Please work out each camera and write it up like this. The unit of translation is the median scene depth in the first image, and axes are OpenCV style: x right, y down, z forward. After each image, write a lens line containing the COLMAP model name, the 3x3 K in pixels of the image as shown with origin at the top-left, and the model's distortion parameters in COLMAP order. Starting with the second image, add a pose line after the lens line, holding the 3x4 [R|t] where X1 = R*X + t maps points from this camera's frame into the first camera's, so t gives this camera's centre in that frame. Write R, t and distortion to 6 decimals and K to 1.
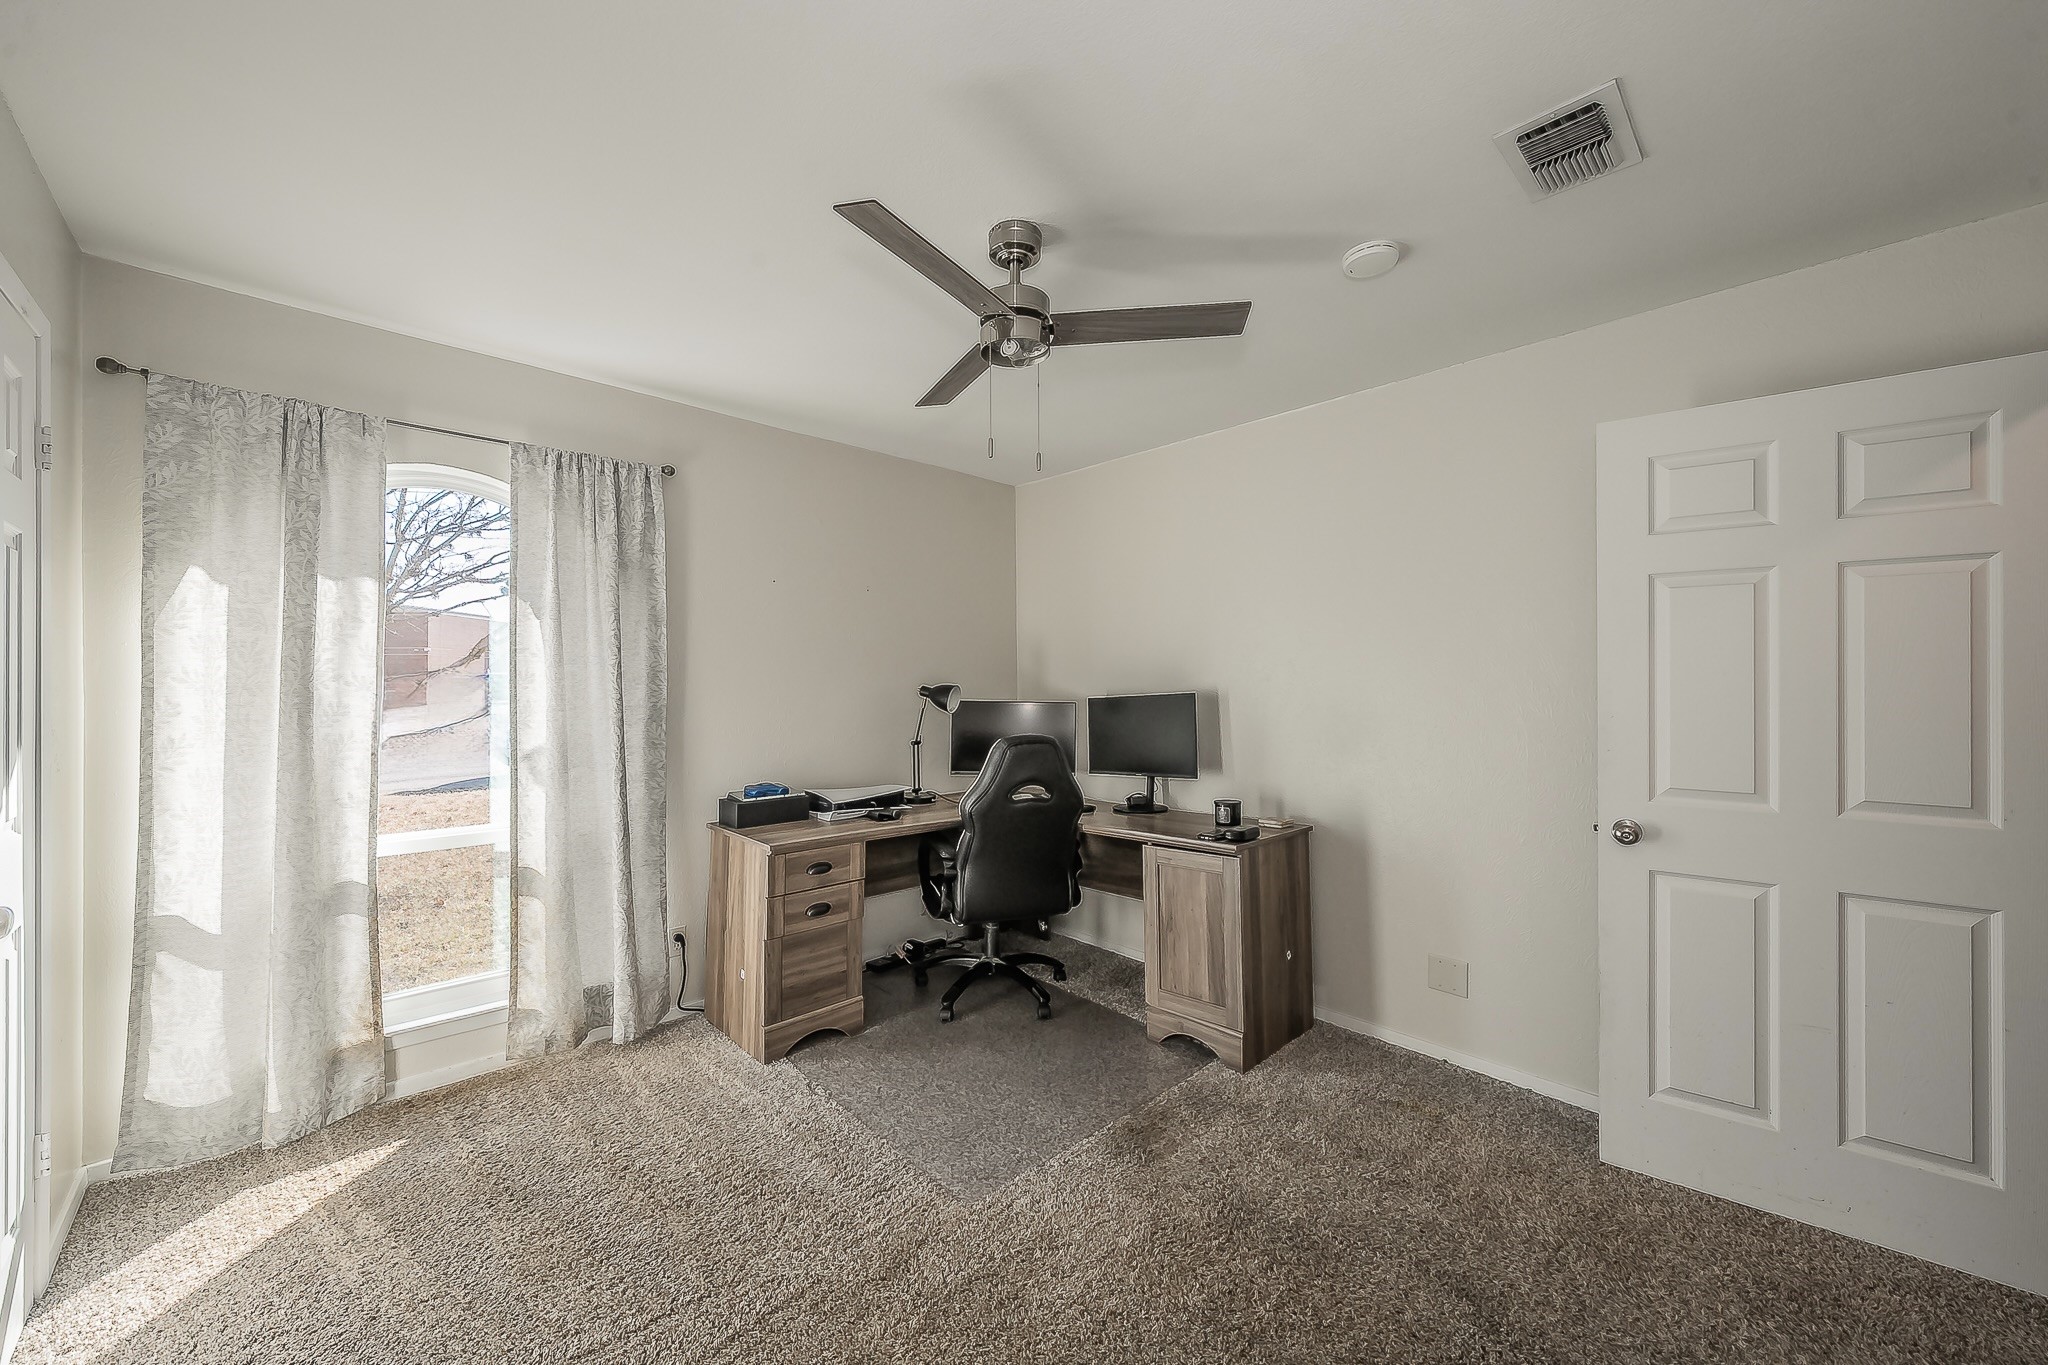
lens RADIAL K [[783.6, 0, 1020.1], [0, 783.6, 679.5], [0, 0, 1]] dist [-0.003177, 0.000037]
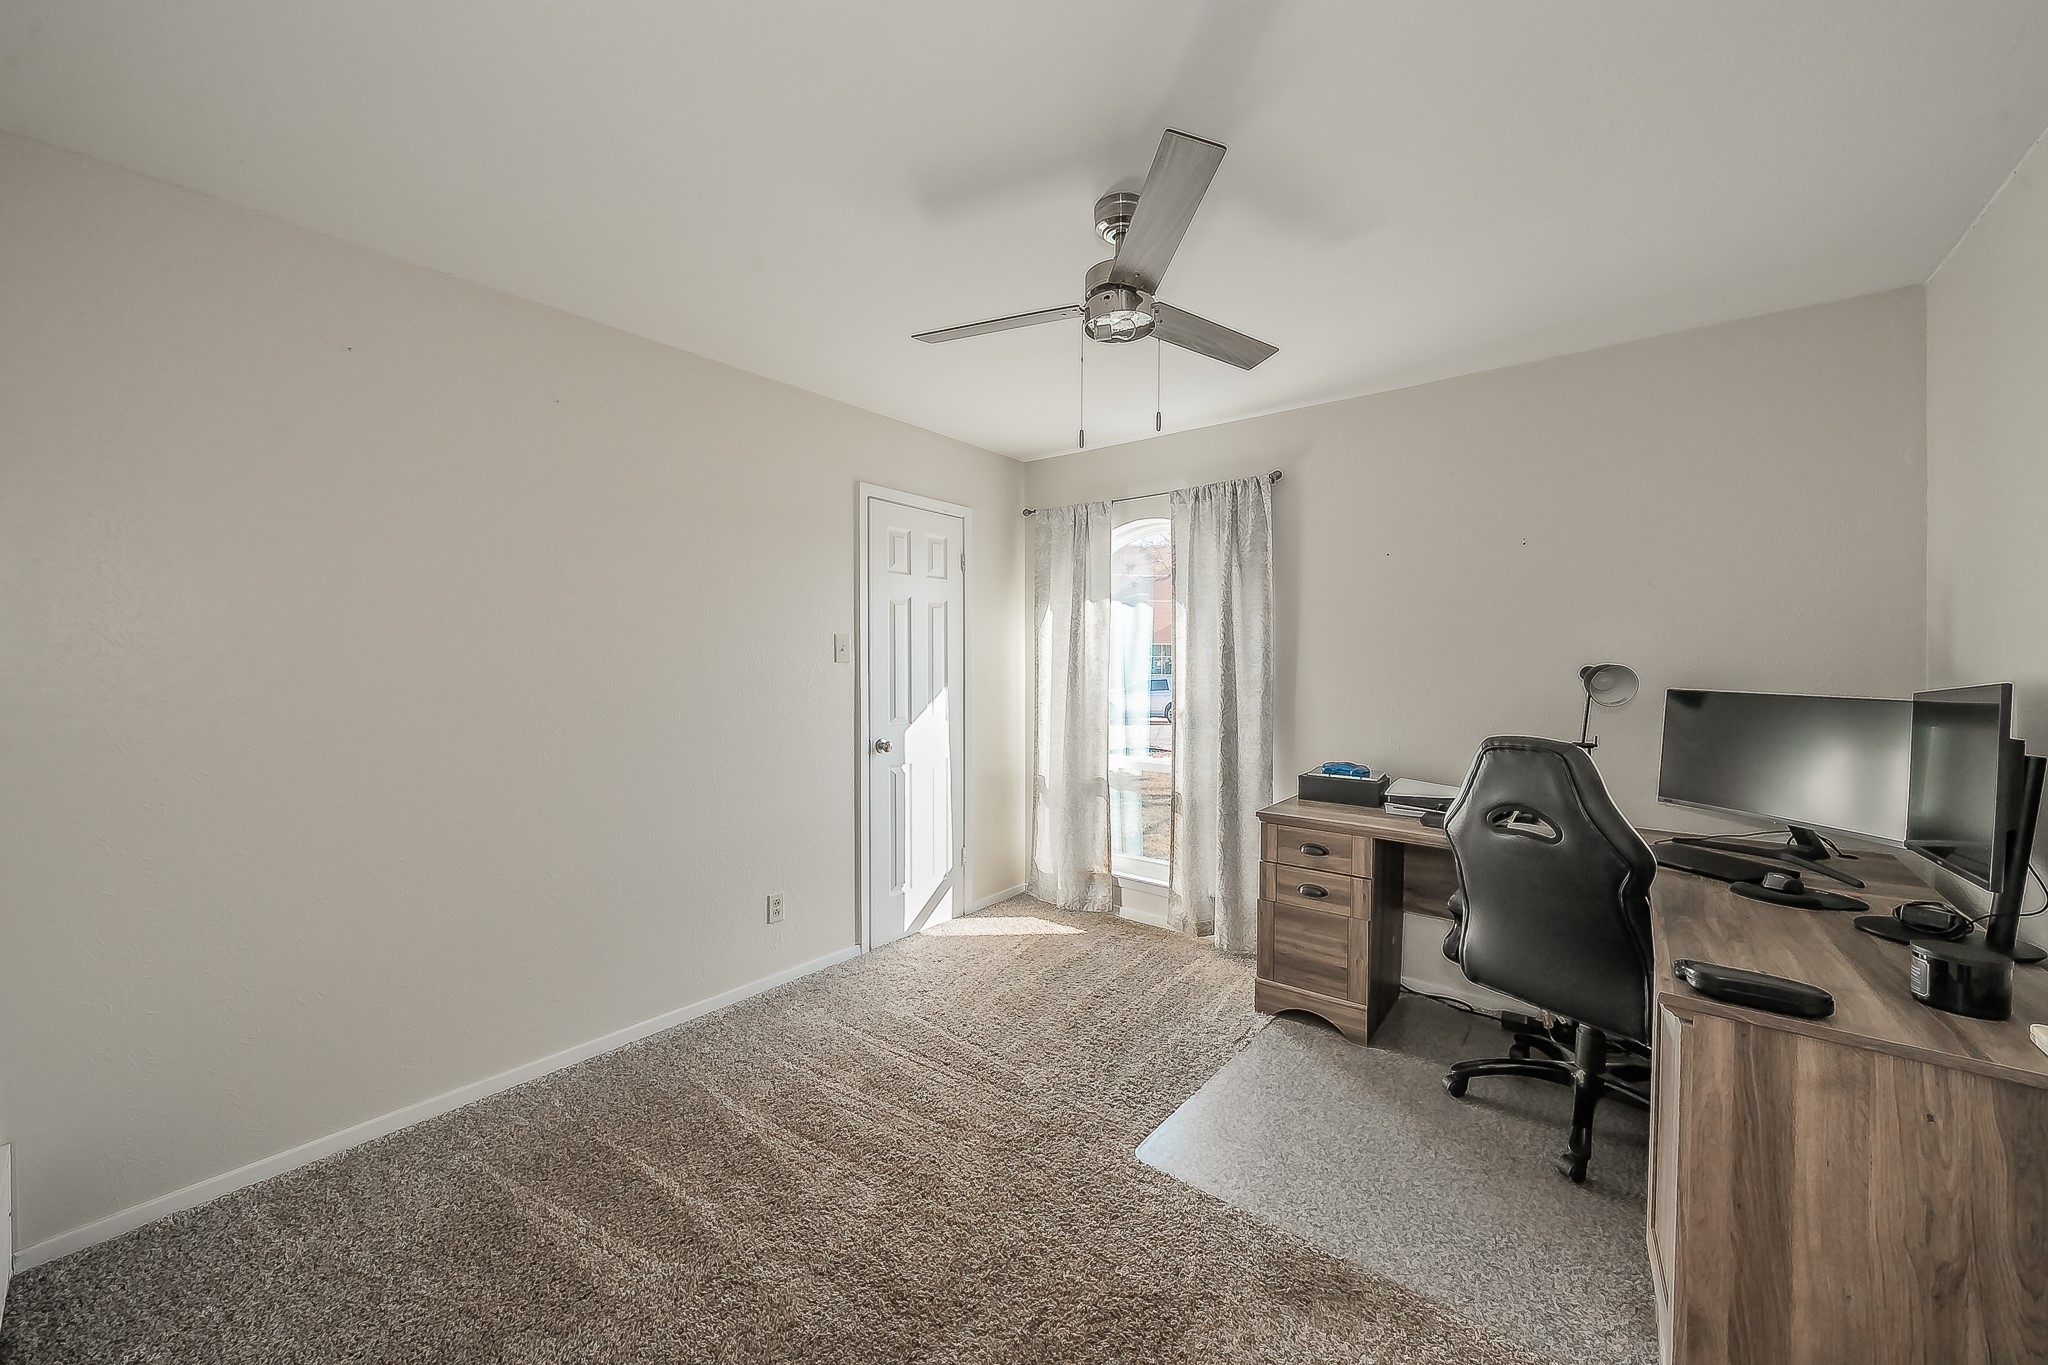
lens RADIAL K [[783.6, 0, 1021.3], [0, 783.6, 682.1], [0, 0, 1]] dist [-0.003177, 0.000037]
pose [[0.108294, 0.021897, -0.993878, 0.702335], [-0.000579, 0.999759, 0.021964, 0.009782], [0.994119, -0.001803, 0.108281, 0.549379]]
